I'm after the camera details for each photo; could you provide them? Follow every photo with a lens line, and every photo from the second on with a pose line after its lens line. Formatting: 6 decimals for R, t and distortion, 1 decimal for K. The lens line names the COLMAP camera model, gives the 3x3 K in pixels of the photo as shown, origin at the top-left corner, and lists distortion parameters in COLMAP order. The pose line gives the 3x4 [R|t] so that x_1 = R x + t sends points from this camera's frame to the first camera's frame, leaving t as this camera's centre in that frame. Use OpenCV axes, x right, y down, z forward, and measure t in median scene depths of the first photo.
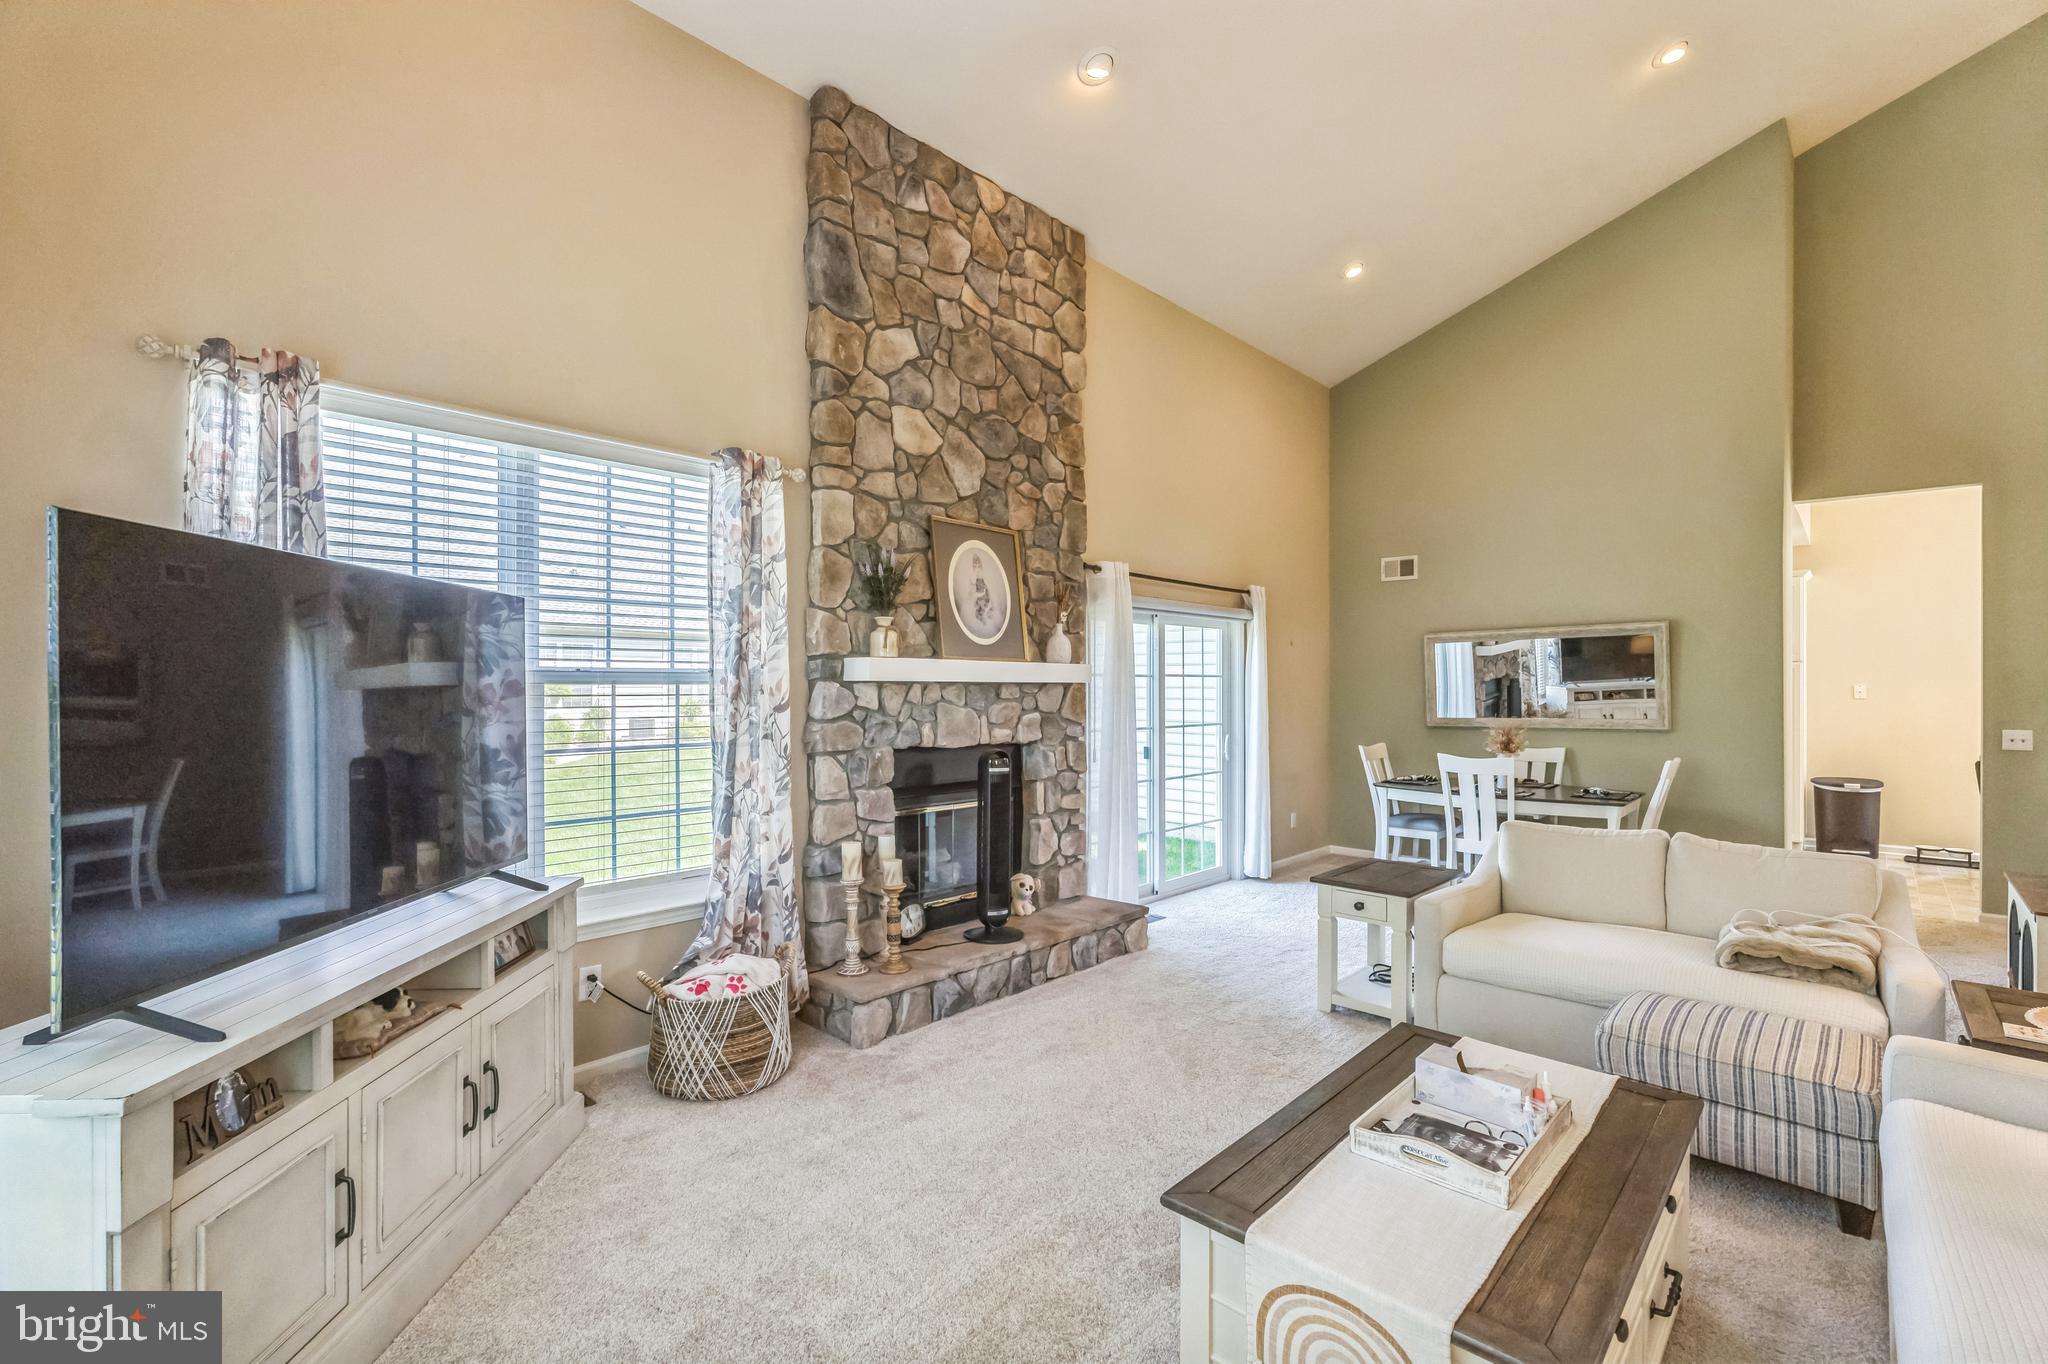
lens RADIAL K [[905.7, 0, 1019.2], [0, 905.7, 683.9], [0, 0, 1]] dist [-0.003291, 0.000496]
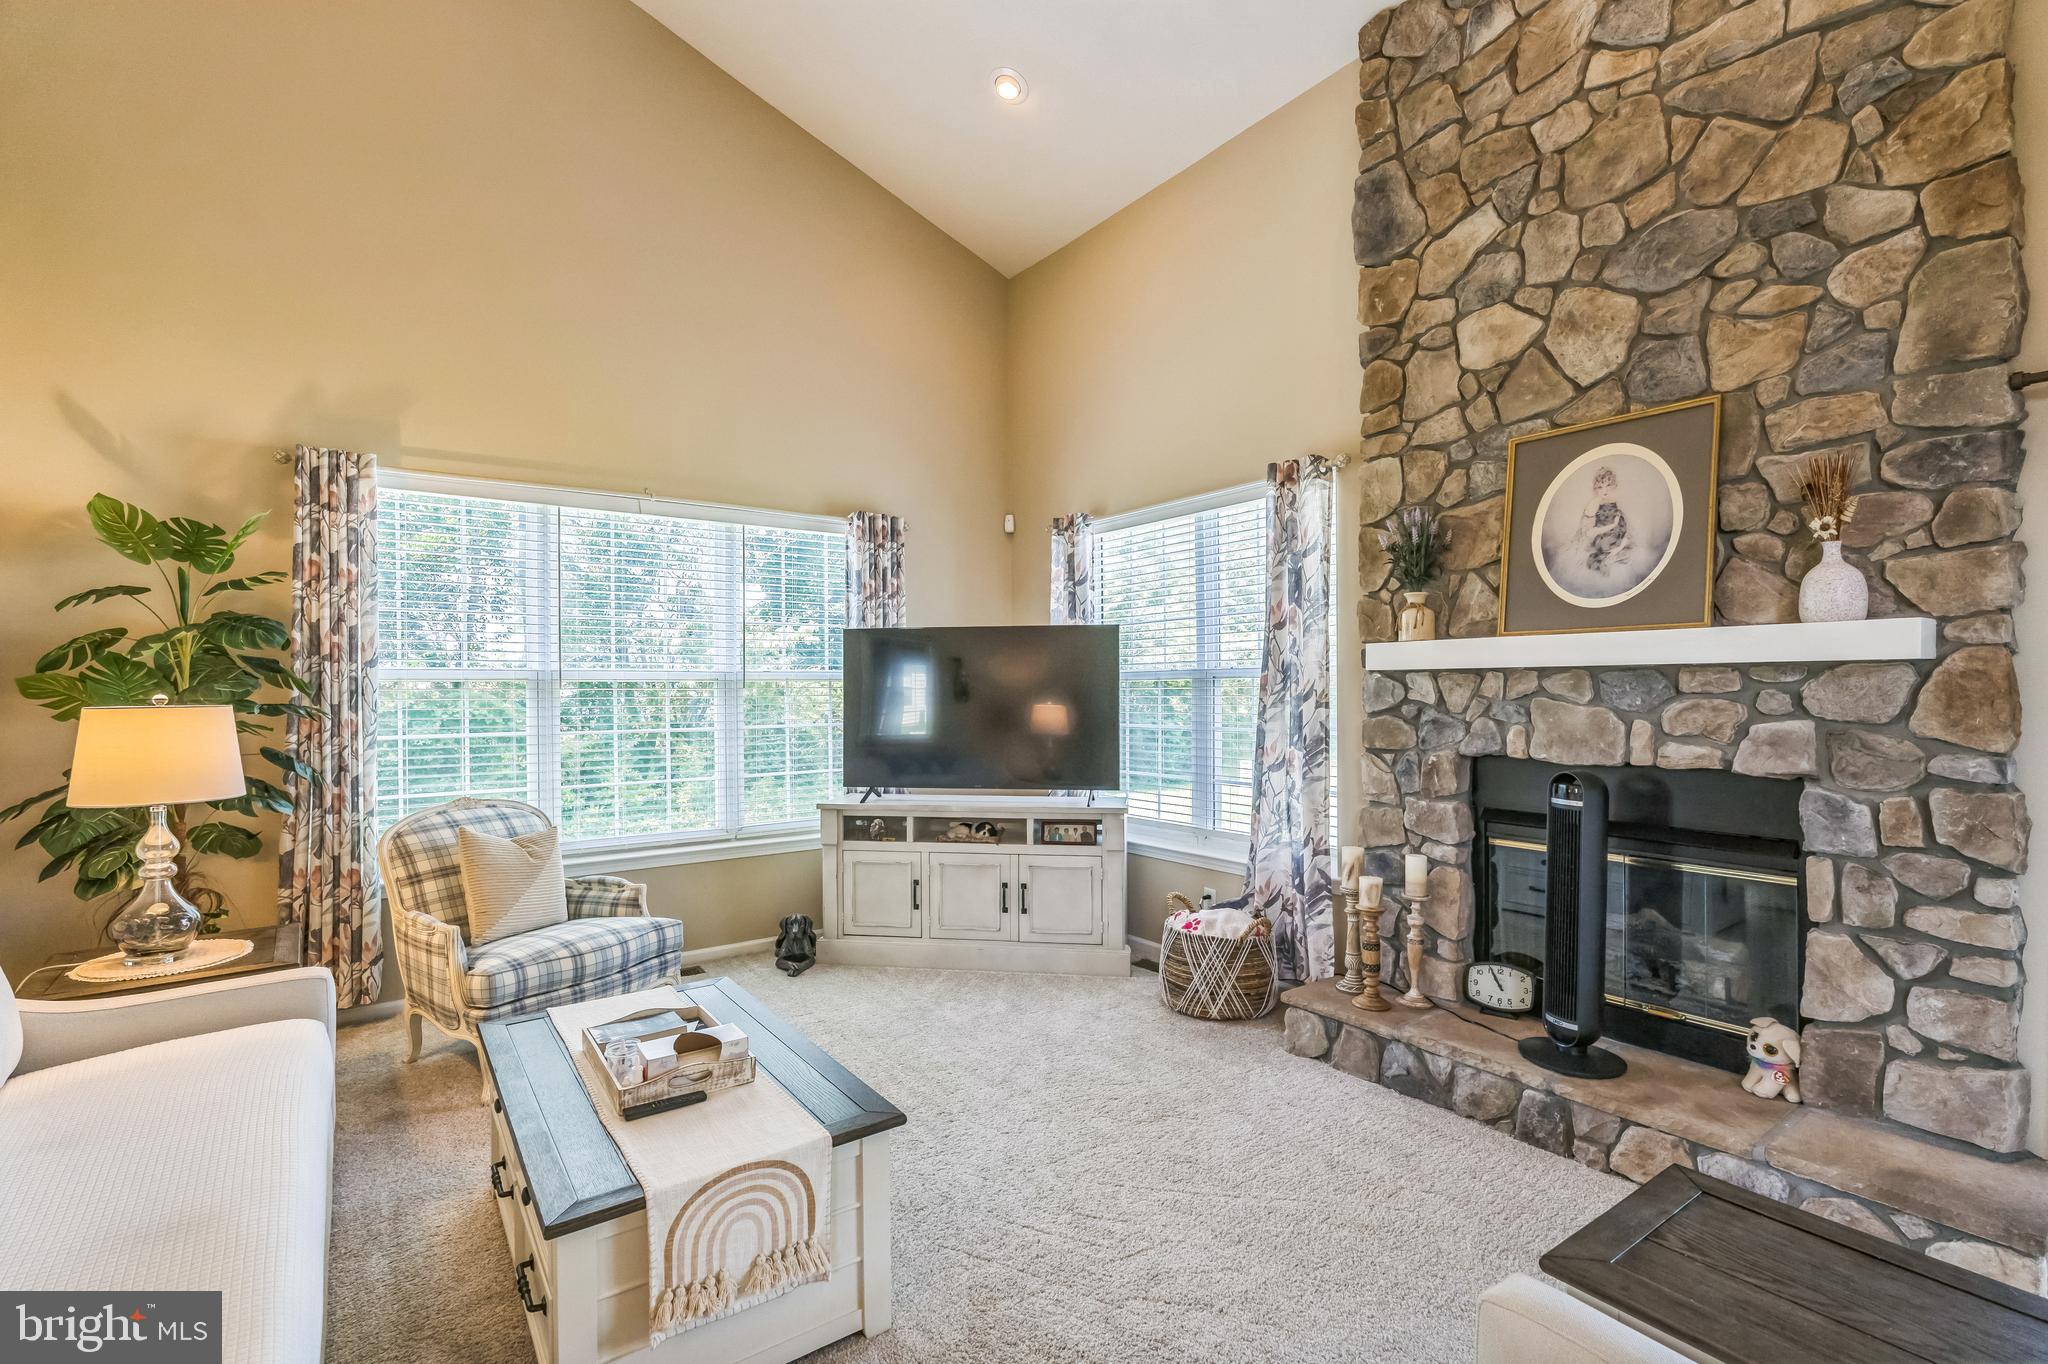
lens RADIAL K [[910.2, 0, 1014.8], [0, 910.2, 691.0], [0, 0, 1]] dist [-0.003718, 0.000322]
pose [[-0.192937, -0.000687, -0.981211, 0.654518], [0.006443, 0.999977, -0.001967, 0.013723], [0.981190, -0.006702, -0.192928, 0.704949]]
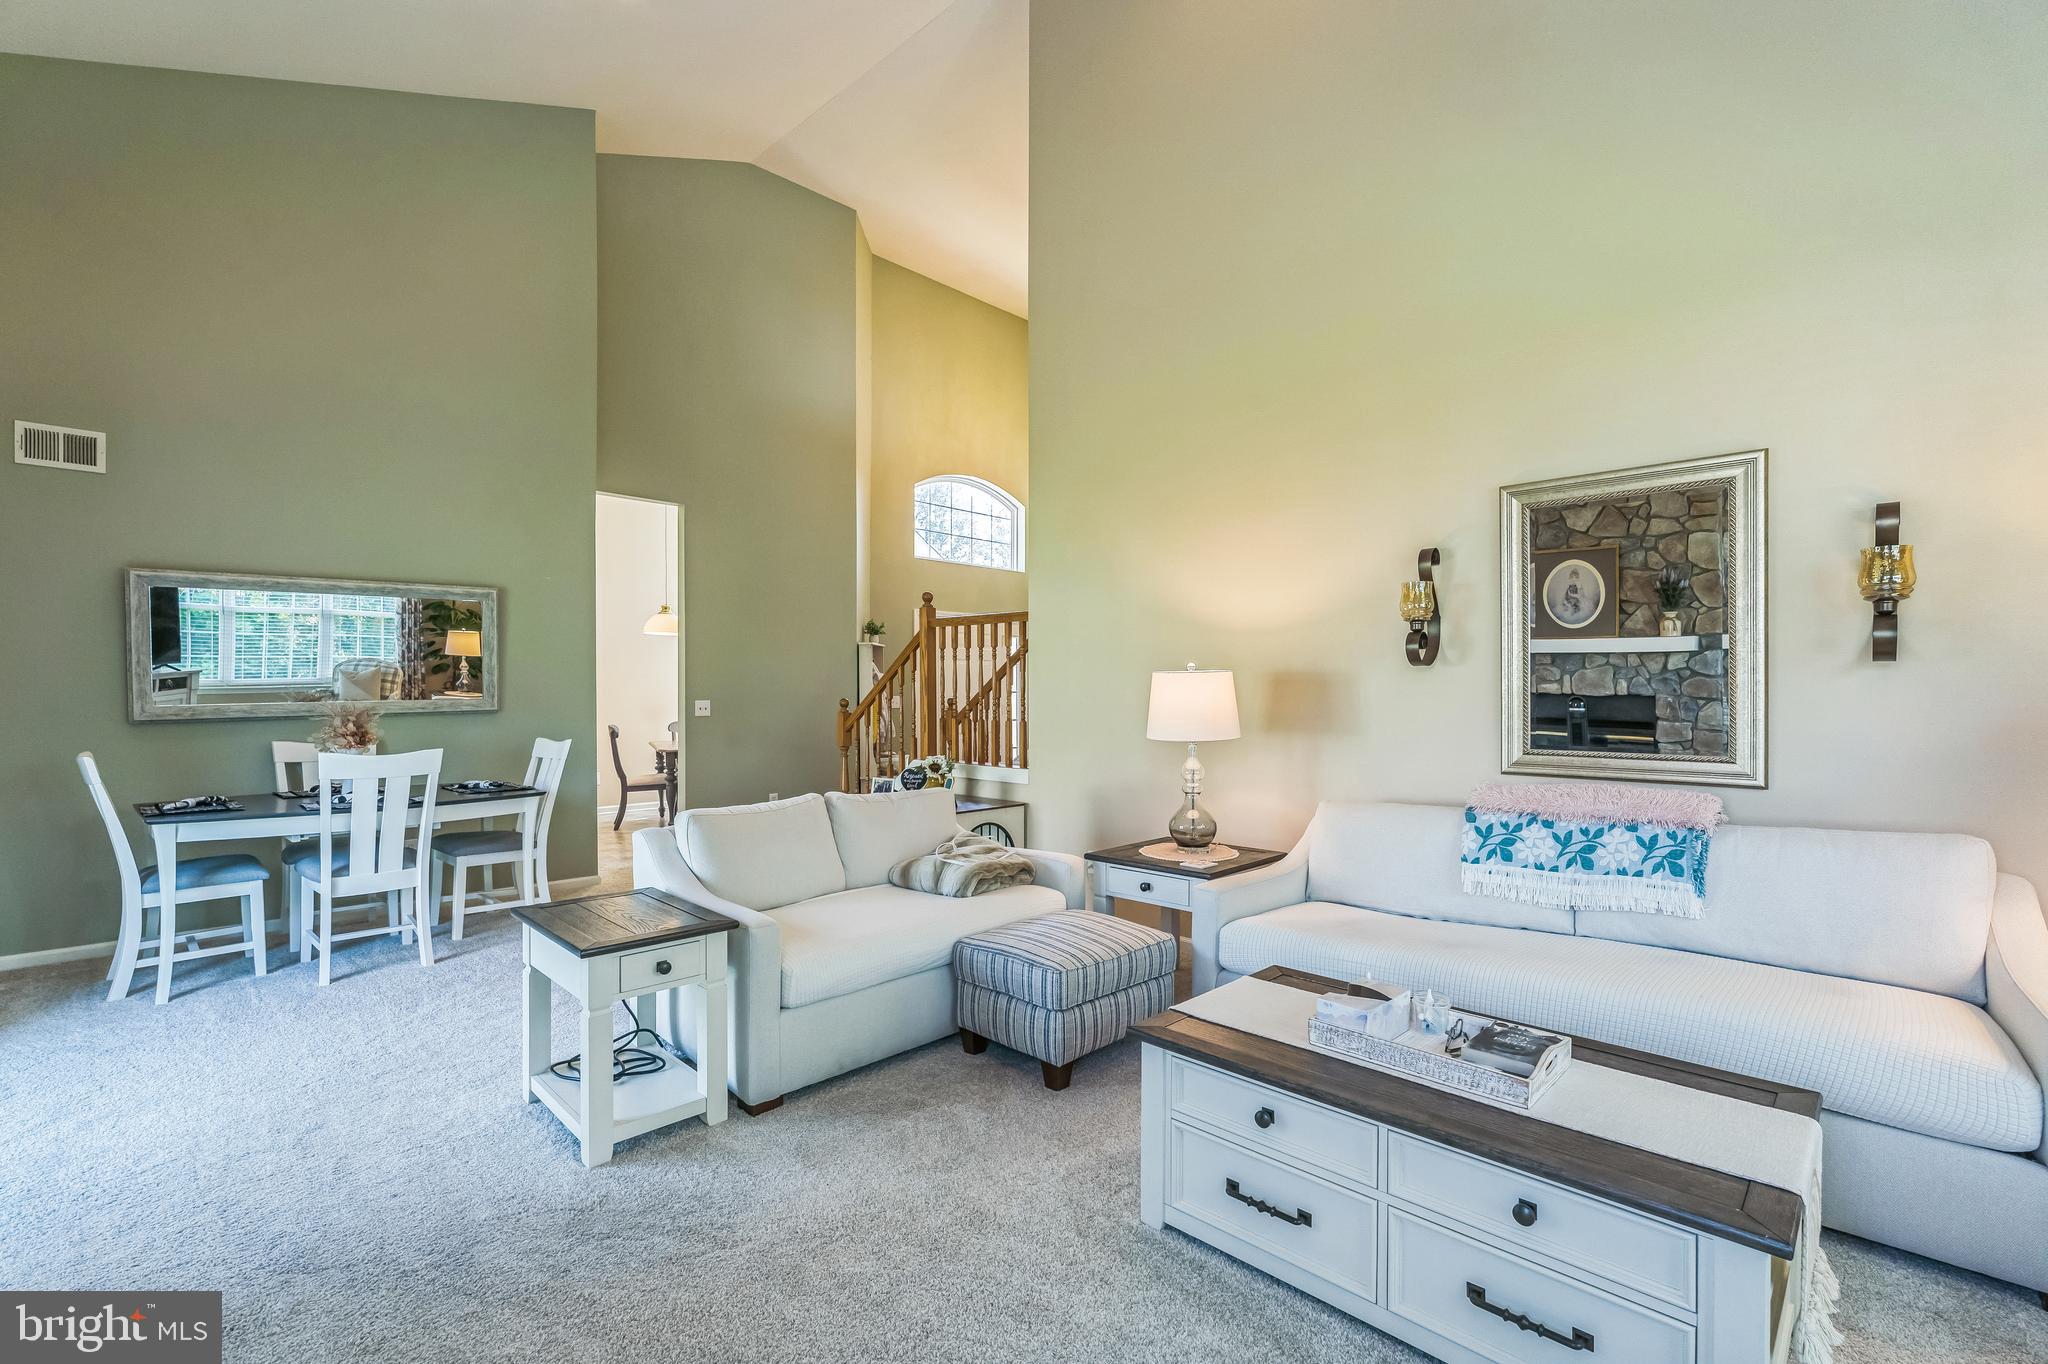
lens RADIAL K [[910.2, 0, 1026.1], [0, 910.2, 689.7], [0, 0, 1]] dist [-0.001777, -0.000076]
pose [[0.015941, -0.003952, 0.999865, -0.231523], [-0.000576, 0.999992, 0.003962, 0.035807], [-0.999873, -0.000639, 0.015939, 0.614437]]
